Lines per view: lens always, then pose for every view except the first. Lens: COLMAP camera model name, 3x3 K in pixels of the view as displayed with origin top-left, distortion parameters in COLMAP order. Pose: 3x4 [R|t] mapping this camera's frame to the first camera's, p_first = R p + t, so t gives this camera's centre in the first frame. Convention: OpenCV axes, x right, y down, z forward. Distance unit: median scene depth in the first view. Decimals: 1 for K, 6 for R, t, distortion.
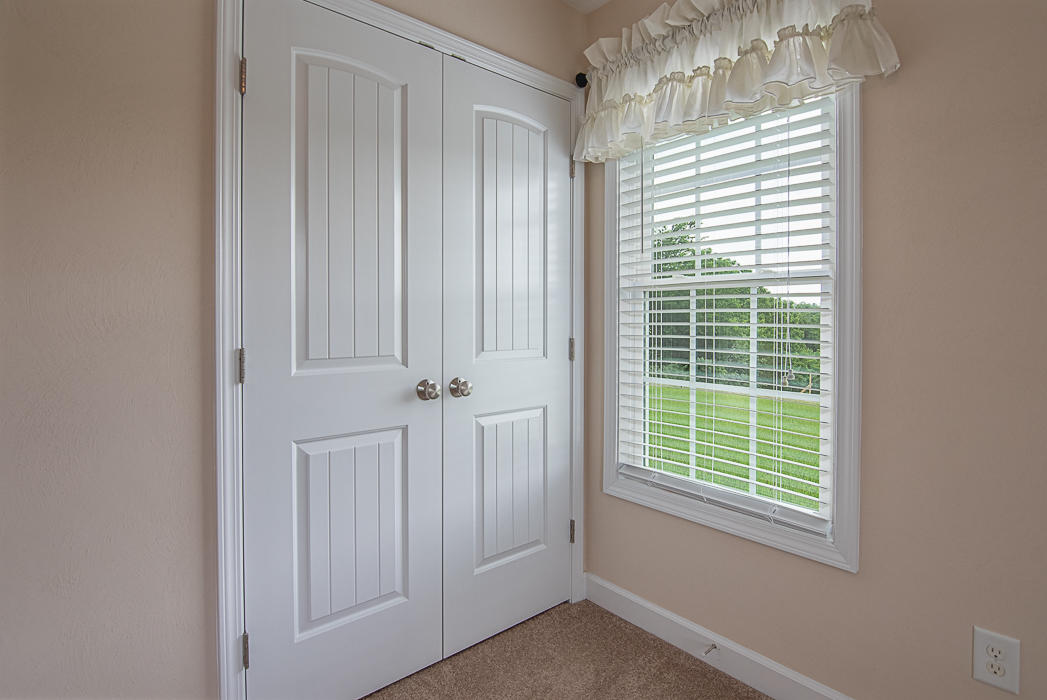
lens RADIAL K [[528.9, 0, 522.5], [0, 528.9, 322.7], [0, 0, 1]] dist [-0.014213, 0.000715]
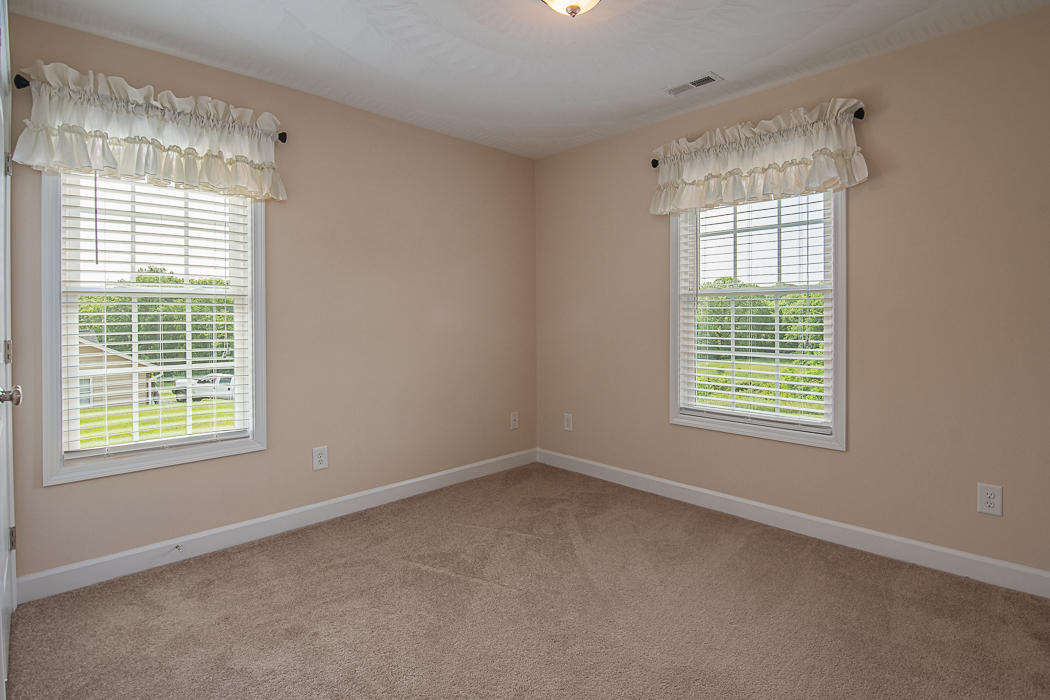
lens RADIAL K [[530.4, 0, 524.0], [0, 530.4, 322.6], [0, 0, 1]] dist [-0.014213, 0.000715]
pose [[-0.054763, -0.015124, 0.998385, -1.040675], [0.010771, 0.999818, 0.015737, -0.009511], [-0.998441, 0.011615, -0.054590, 0.113714]]
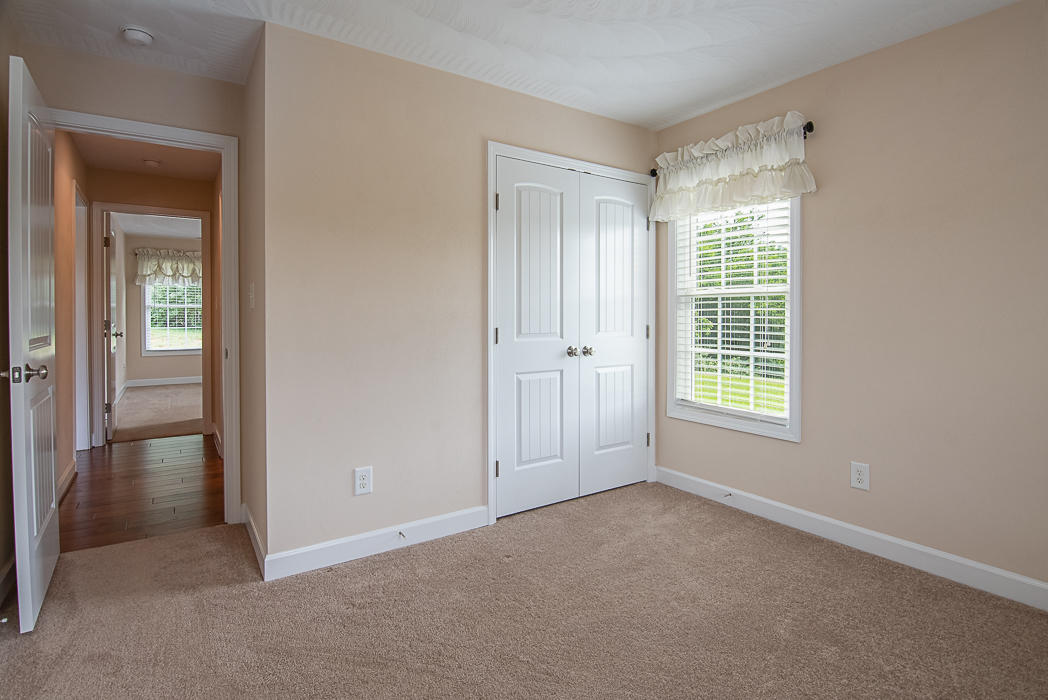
lens RADIAL K [[520.7, 0, 518.7], [0, 520.7, 321.3], [0, 0, 1]] dist [-0.019424, -0.000620]
pose [[0.992788, -0.000596, -0.119884, -0.133543], [0.001198, 0.999987, 0.004947, 0.008549], [0.119879, -0.005055, 0.992776, -0.795817]]
